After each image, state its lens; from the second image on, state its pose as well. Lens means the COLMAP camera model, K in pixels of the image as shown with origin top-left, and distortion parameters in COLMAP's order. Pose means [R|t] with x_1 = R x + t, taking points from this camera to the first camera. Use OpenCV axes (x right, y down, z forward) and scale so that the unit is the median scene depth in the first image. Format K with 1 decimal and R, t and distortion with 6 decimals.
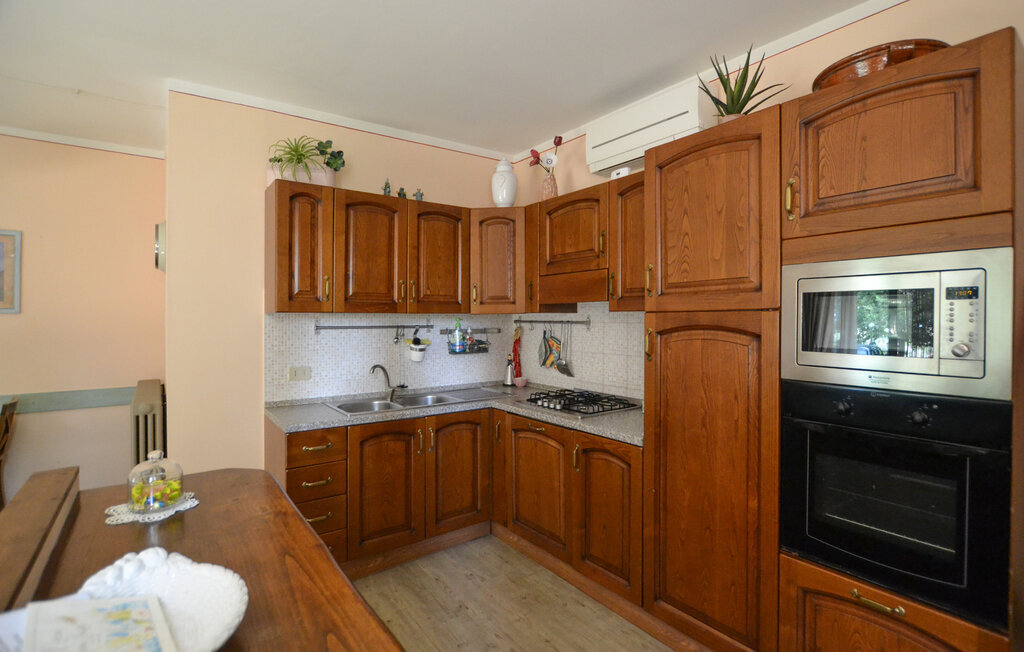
lens RADIAL K [[495.1, 0, 513.1], [0, 495.1, 322.5], [0, 0, 1]] dist [-0.018176, -0.002149]
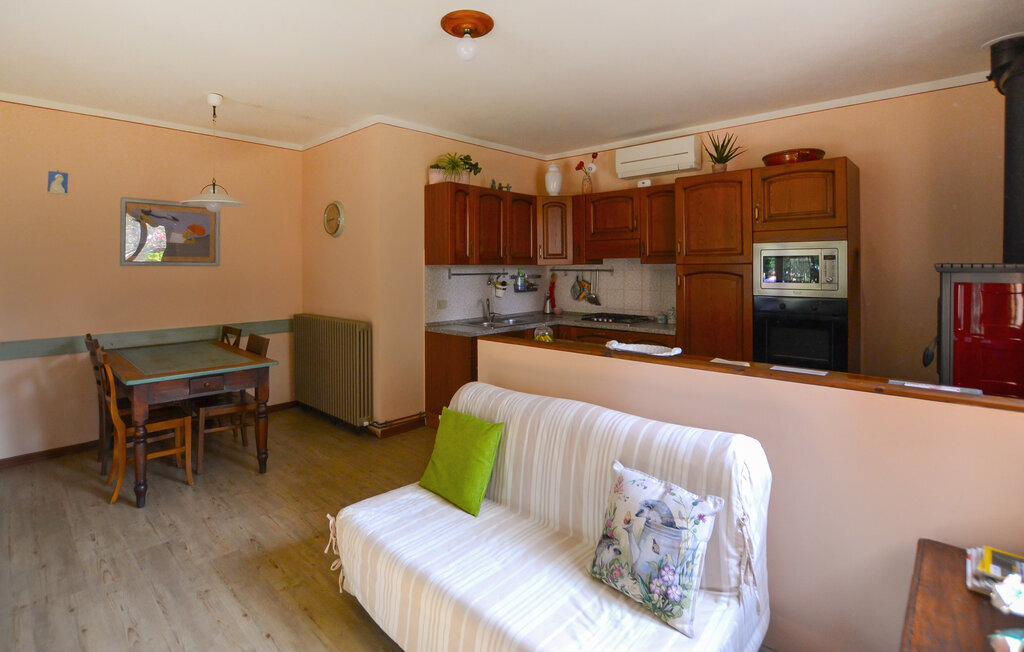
lens RADIAL K [[495.1, 0, 487.0], [0, 495.1, 264.6], [0, 0, 1]] dist [-0.018176, -0.002149]
pose [[0.985409, -0.001315, 0.170197, -0.536286], [0.003778, 0.999893, -0.014152, 0.002015], [-0.170160, 0.014588, 0.985308, -0.512882]]
